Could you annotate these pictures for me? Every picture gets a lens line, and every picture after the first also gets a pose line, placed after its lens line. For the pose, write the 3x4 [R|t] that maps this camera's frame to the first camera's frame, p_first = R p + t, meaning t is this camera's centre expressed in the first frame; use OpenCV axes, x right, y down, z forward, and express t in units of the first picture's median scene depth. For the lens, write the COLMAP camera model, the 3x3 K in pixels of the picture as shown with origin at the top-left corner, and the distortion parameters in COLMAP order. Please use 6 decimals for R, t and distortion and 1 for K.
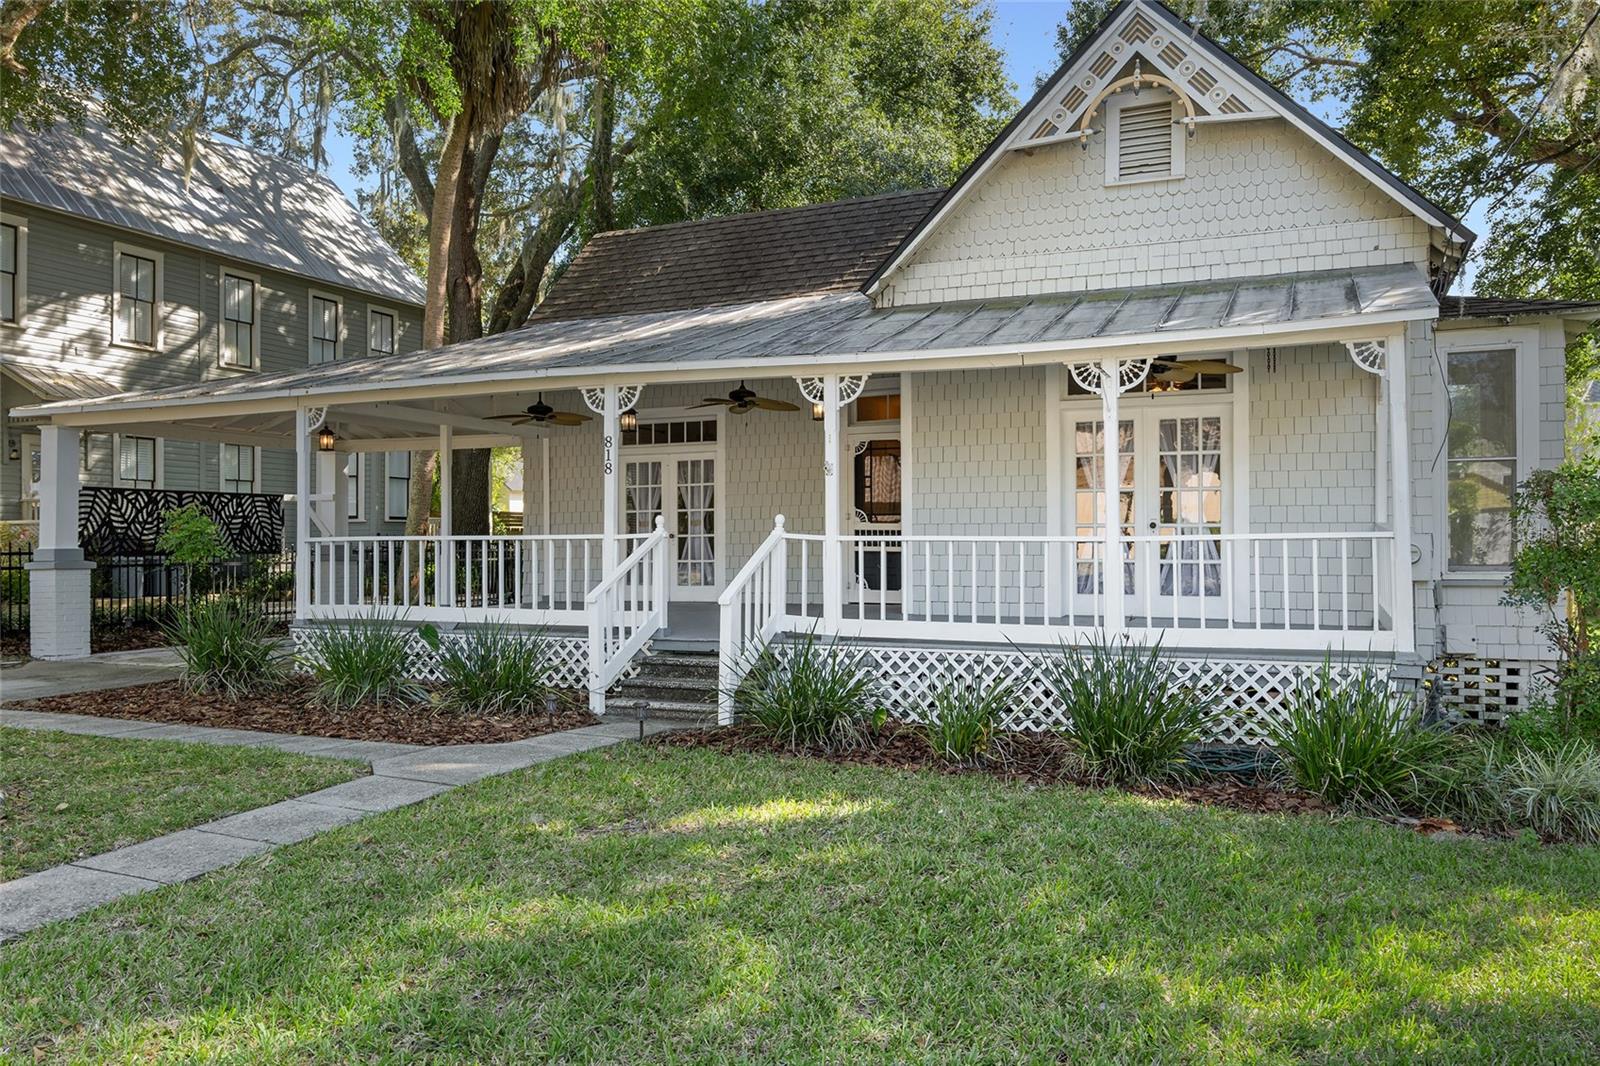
lens RADIAL K [[1174.7, 0, 799.1], [0, 1174.7, 534.2], [0, 0, 1]] dist [-0.000402, 0.001605]
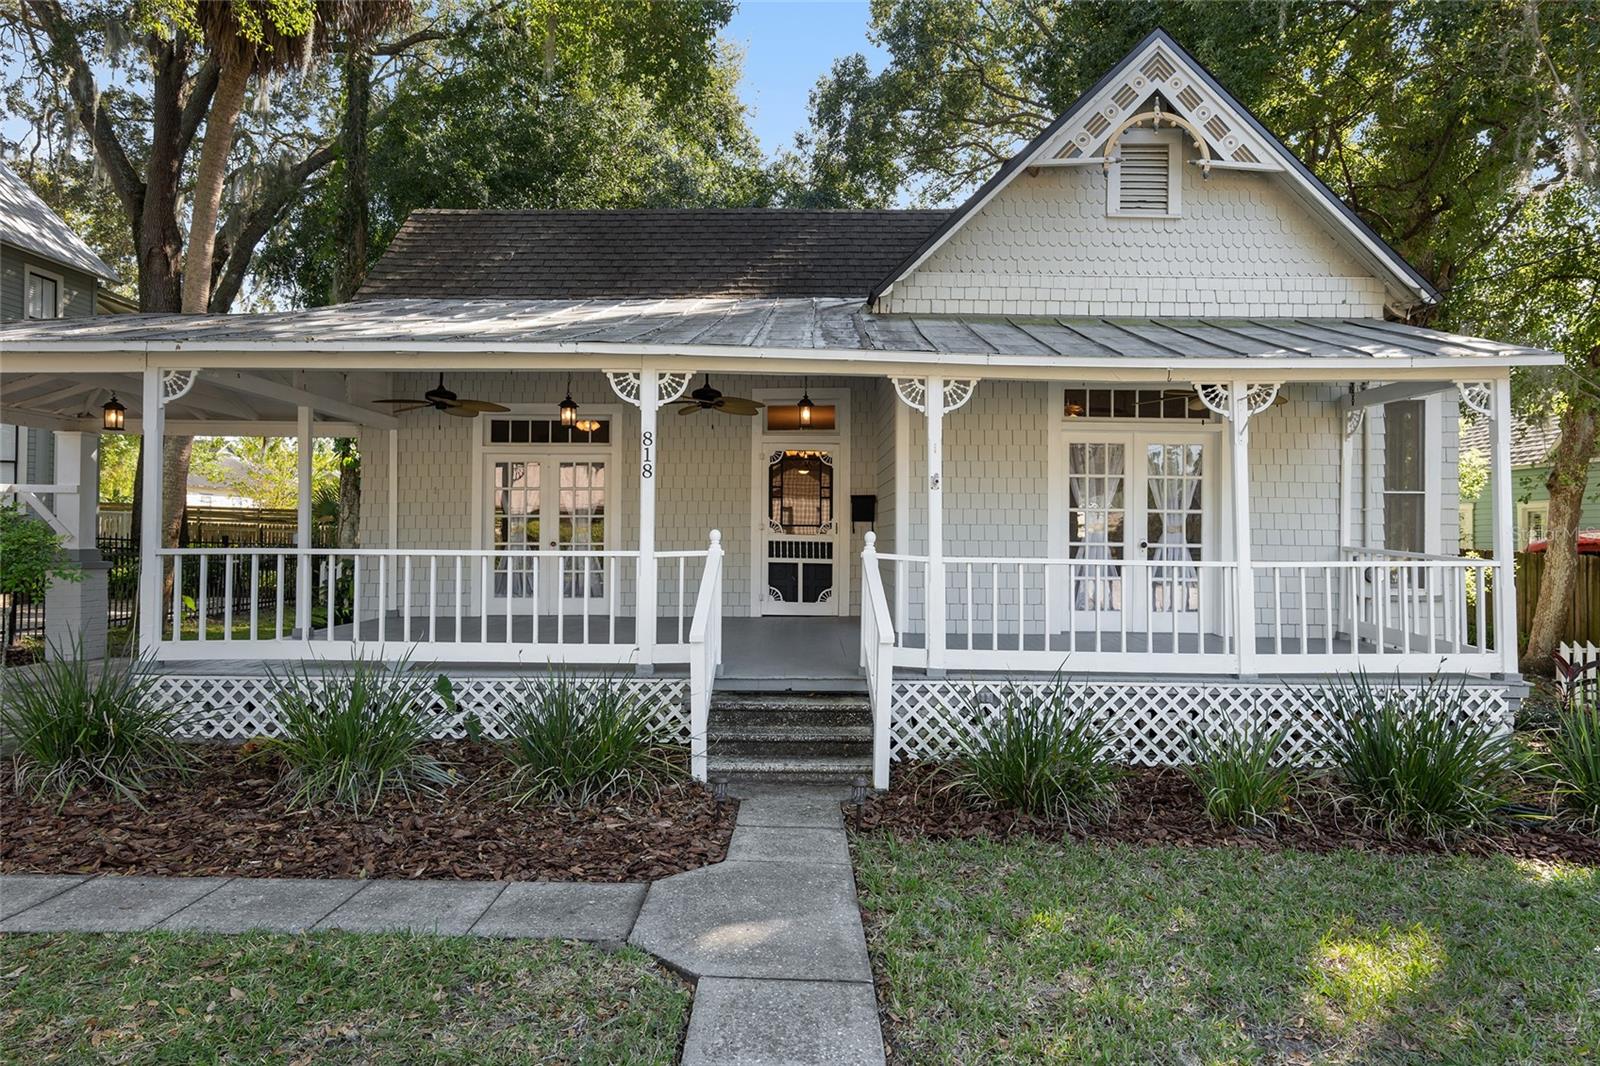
lens RADIAL K [[959.8, 0, 800.9], [0, 959.8, 530.8], [0, 0, 1]] dist [-0.002660, 0.003829]
pose [[0.919395, 0.013832, 0.393093, -0.181867], [-0.014358, 0.999896, -0.001601, -0.008203], [-0.393074, -0.004172, 0.919497, 0.189083]]
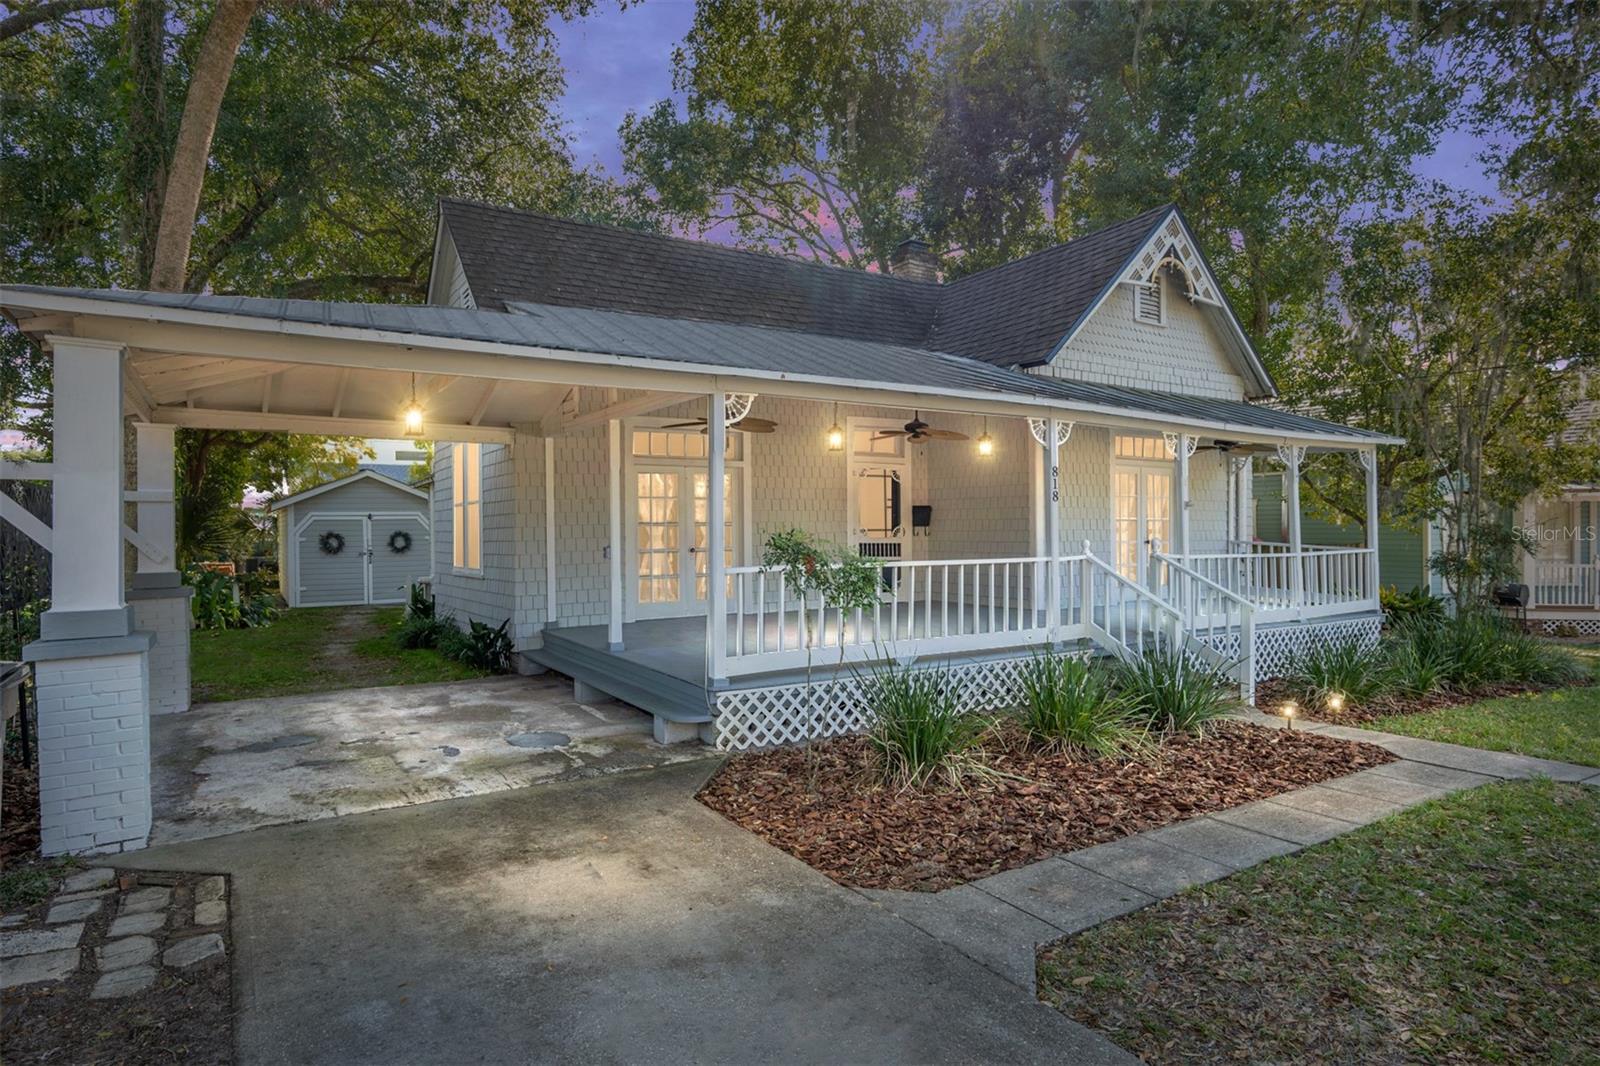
lens RADIAL K [[875.3, 0, 807.7], [0, 875.3, 528.0], [0, 0, 1]] dist [0.013774, -0.000257]
pose [[0.558213, 0.007418, 0.829665, -0.532199], [-0.000647, 0.999964, -0.008505, -0.009380], [-0.829697, 0.004211, 0.558197, 0.412984]]
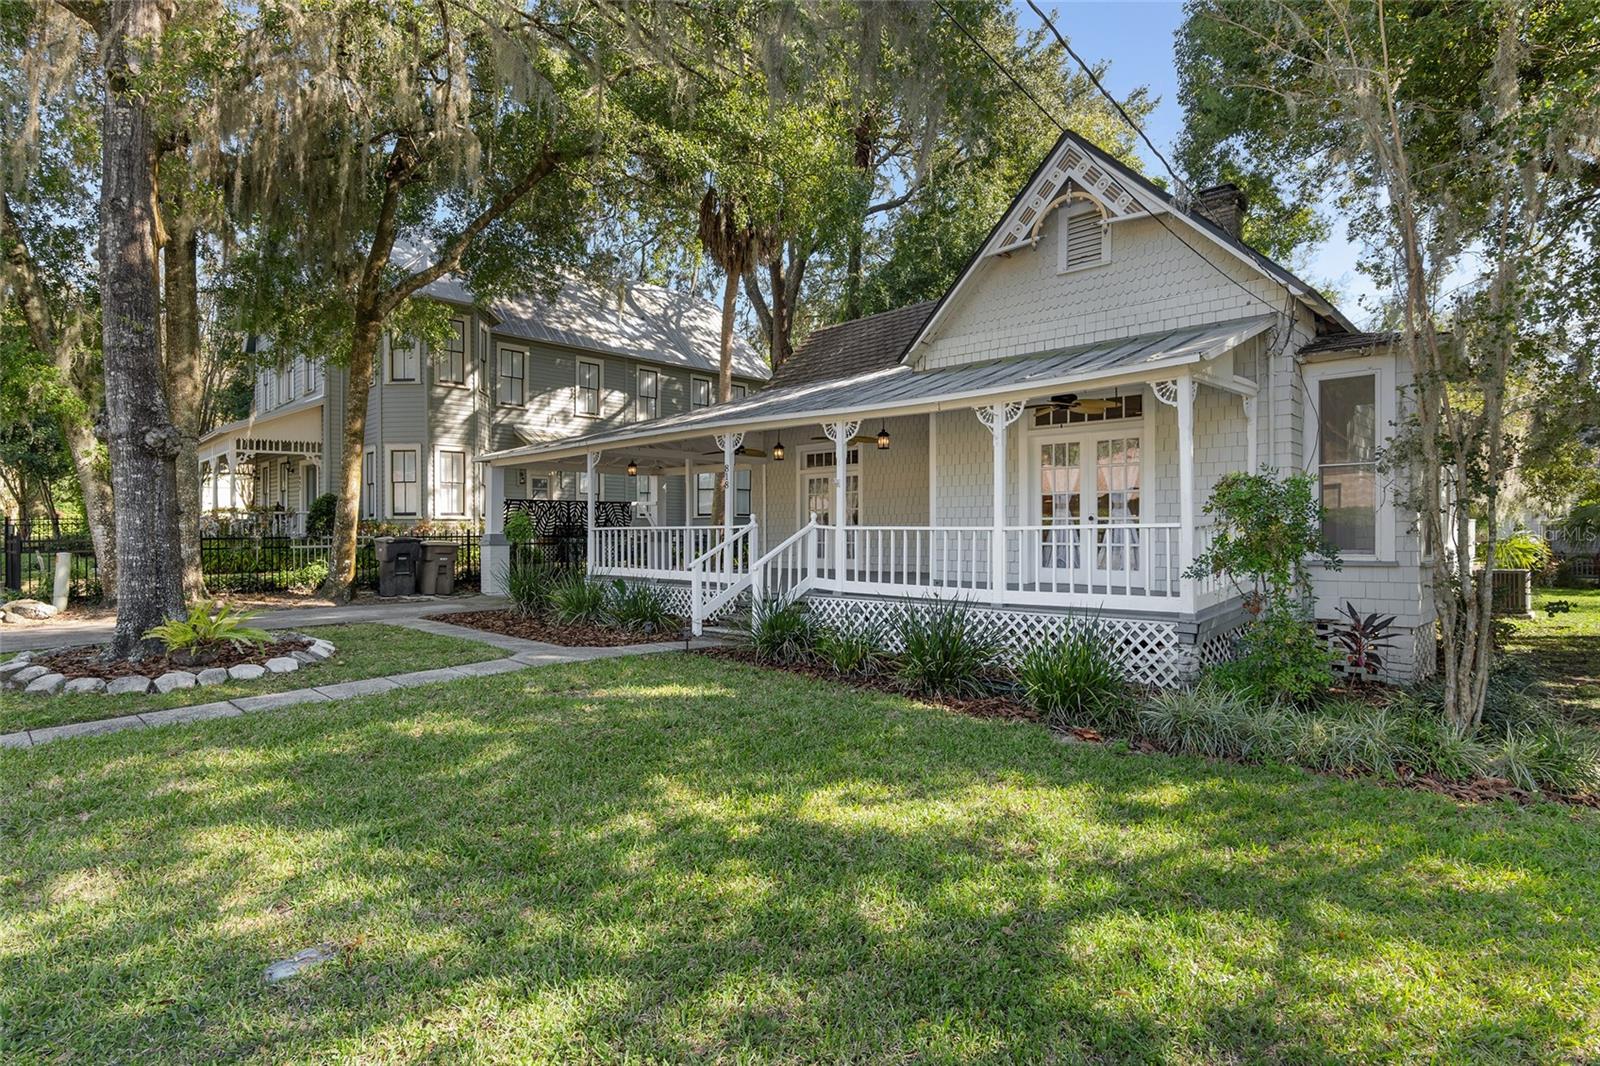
lens RADIAL K [[815.5, 0, 801.2], [0, 815.5, 528.7], [0, 0, 1]] dist [-0.004478, 0.000467]
pose [[0.936101, -0.001176, -0.351730, 0.181820], [0.003213, 0.999981, 0.005209, -0.000577], [0.351717, -0.006006, 0.936087, -0.007576]]
